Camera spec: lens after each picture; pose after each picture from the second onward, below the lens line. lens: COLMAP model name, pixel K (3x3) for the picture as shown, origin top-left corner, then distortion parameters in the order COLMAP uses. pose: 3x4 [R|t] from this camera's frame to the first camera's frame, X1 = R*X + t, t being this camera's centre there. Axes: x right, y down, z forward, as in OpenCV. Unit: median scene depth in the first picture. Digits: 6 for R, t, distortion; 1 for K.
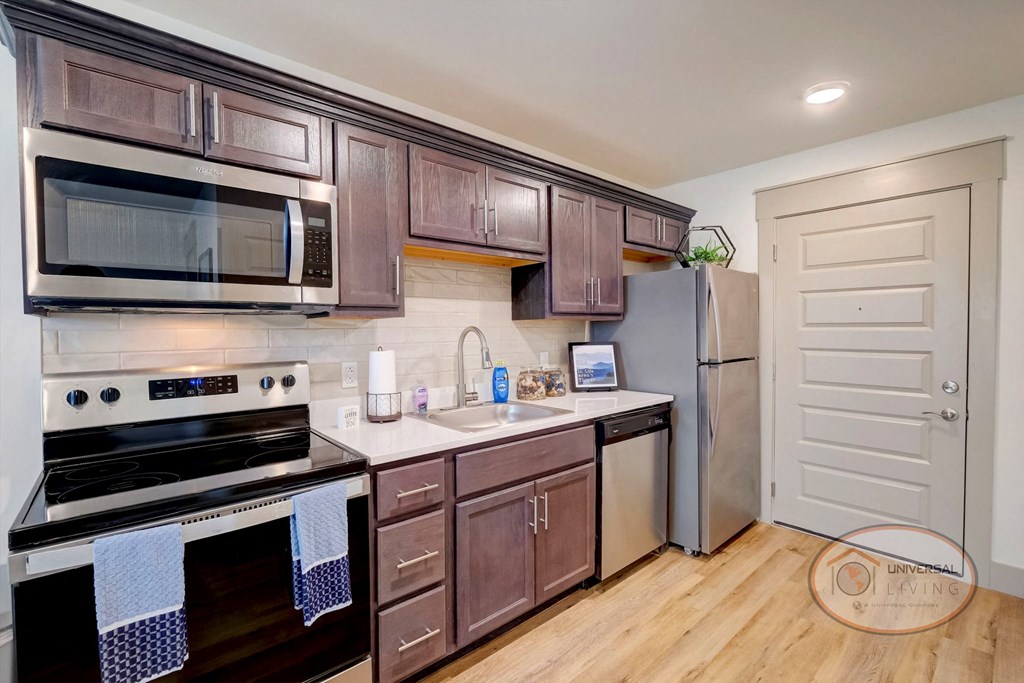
lens RADIAL K [[454.1, 0, 512.0], [0, 454.1, 341.5], [0, 0, 1]] dist [-0.000230, -0.000222]
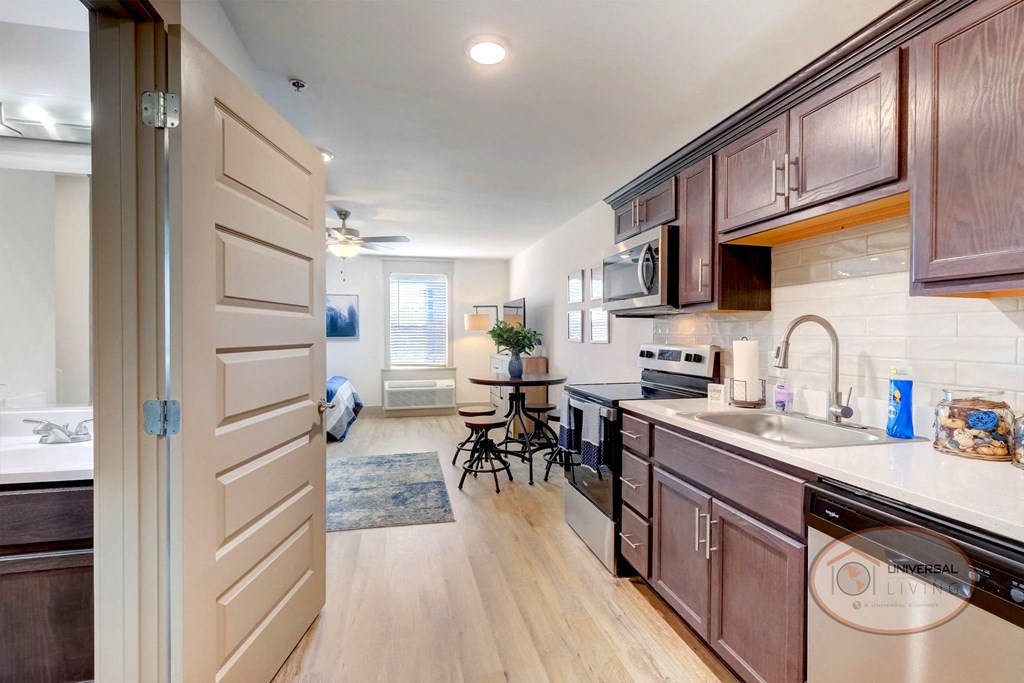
lens RADIAL K [[480.3, 0, 512.0], [0, 480.3, 341.5], [0, 0, 1]] dist [-0.000896, -0.000244]
pose [[-0.471748, 0.022968, -0.881434, 0.777557], [-0.021809, 0.999051, 0.037705, -0.007346], [0.881464, 0.037010, -0.470799, 0.833336]]
